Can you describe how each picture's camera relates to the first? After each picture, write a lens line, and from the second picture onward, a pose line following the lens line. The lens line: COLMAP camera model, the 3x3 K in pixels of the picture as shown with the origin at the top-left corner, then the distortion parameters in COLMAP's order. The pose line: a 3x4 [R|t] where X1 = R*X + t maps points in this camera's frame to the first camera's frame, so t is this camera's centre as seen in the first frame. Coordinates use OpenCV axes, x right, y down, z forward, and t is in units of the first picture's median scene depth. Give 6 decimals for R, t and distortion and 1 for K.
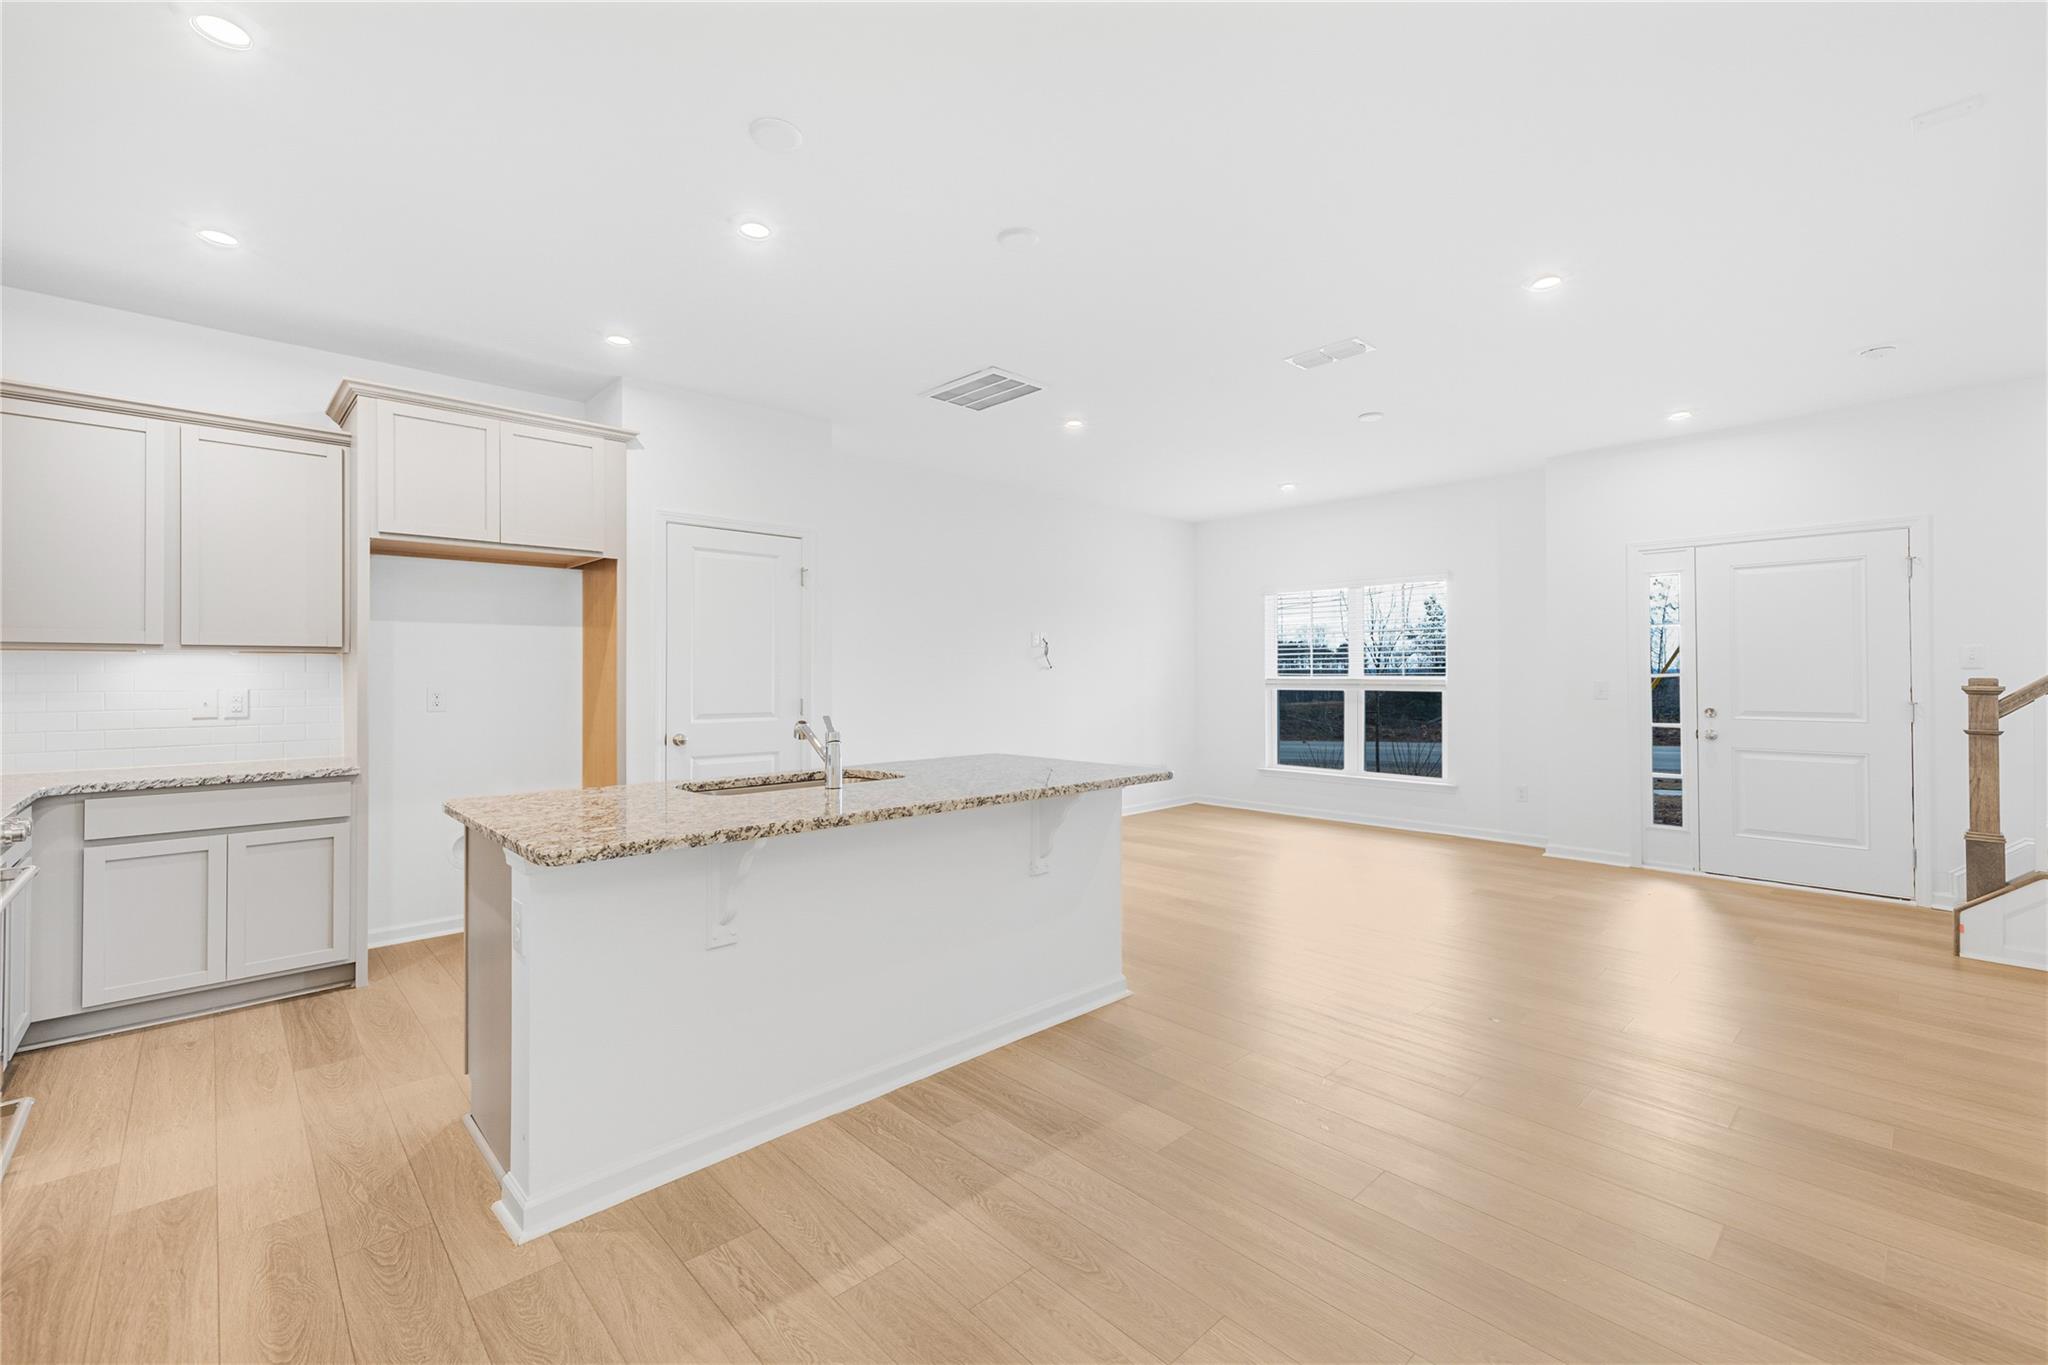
lens RADIAL K [[871.2, 0, 1016.5], [0, 871.2, 666.1], [0, 0, 1]] dist [0.009600, -0.000575]
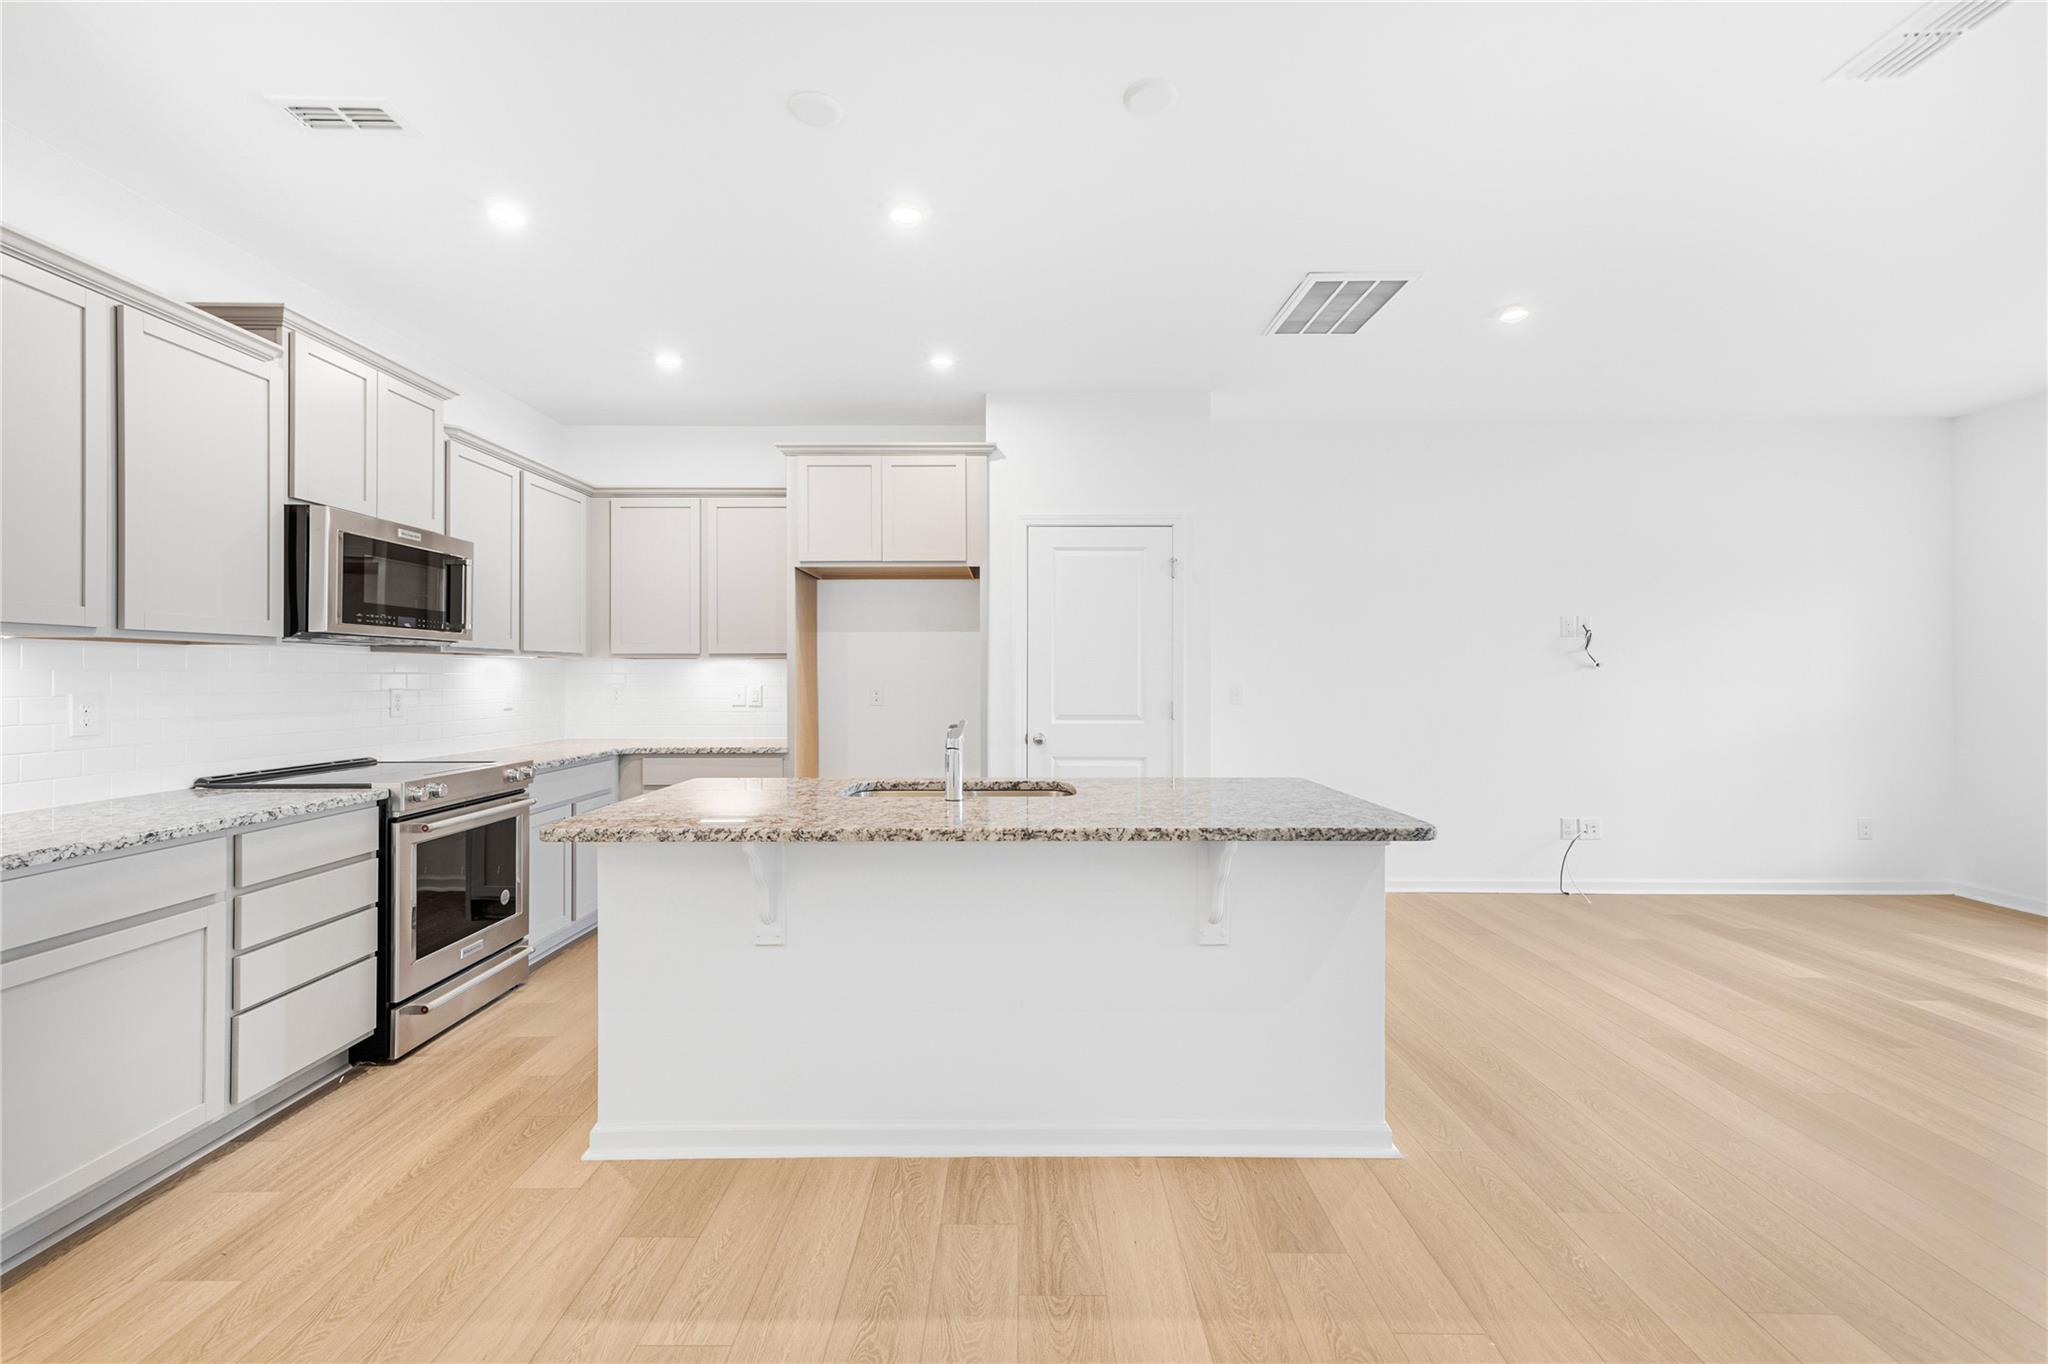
lens RADIAL K [[871.2, 0, 1018.0], [0, 871.2, 675.8], [0, 0, 1]] dist [0.009600, -0.000575]
pose [[0.724695, 0.001080, -0.689069, 0.430109], [0.006035, 0.999950, 0.007915, 0.003709], [0.689043, -0.009895, 0.724653, 0.362743]]
